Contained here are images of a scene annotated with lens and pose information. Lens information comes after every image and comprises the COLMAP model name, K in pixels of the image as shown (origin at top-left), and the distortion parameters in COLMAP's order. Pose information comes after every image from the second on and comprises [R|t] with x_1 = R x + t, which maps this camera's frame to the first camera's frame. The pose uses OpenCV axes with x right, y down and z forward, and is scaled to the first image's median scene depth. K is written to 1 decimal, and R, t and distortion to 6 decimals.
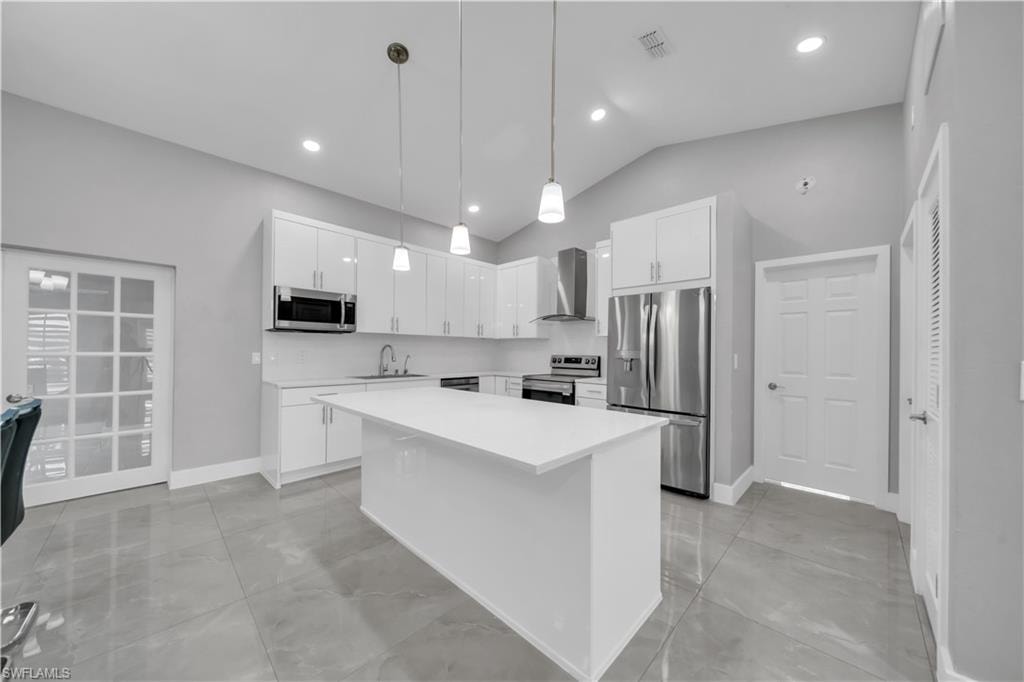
lens RADIAL K [[354.9, 0, 516.9], [0, 354.9, 348.2], [0, 0, 1]] dist [0.000863, -0.000139]
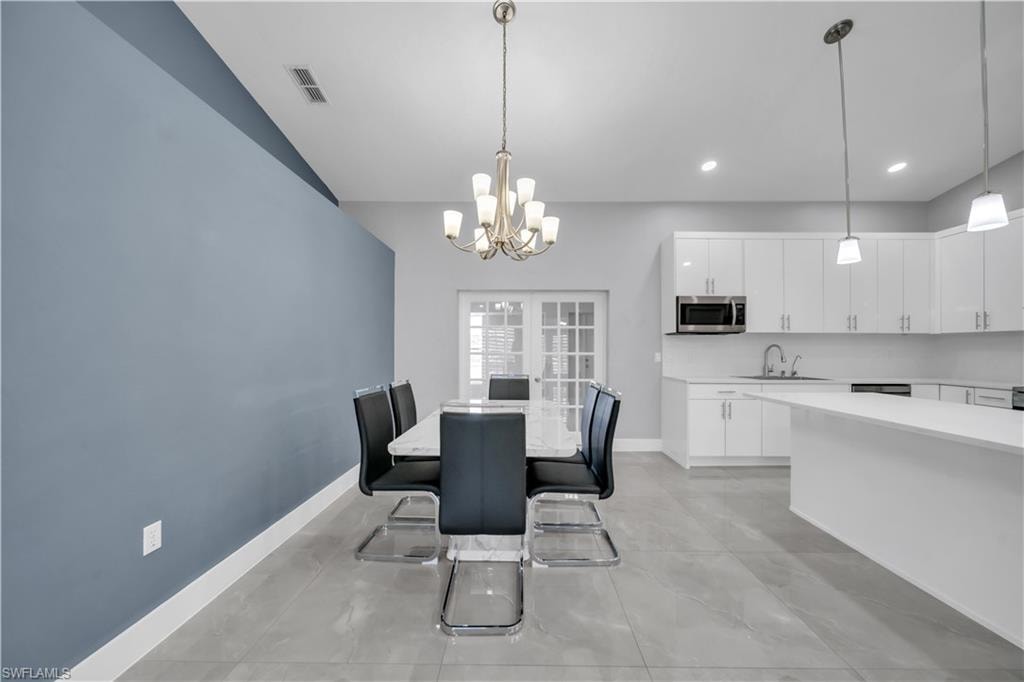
lens RADIAL K [[354.9, 0, 516.9], [0, 354.9, 348.2], [0, 0, 1]] dist [0.000863, -0.000139]
pose [[0.688193, -0.008346, -0.725480, -0.172819], [0.009193, 0.999954, -0.002784, -0.003905], [0.725469, -0.004753, 0.688238, -0.178292]]
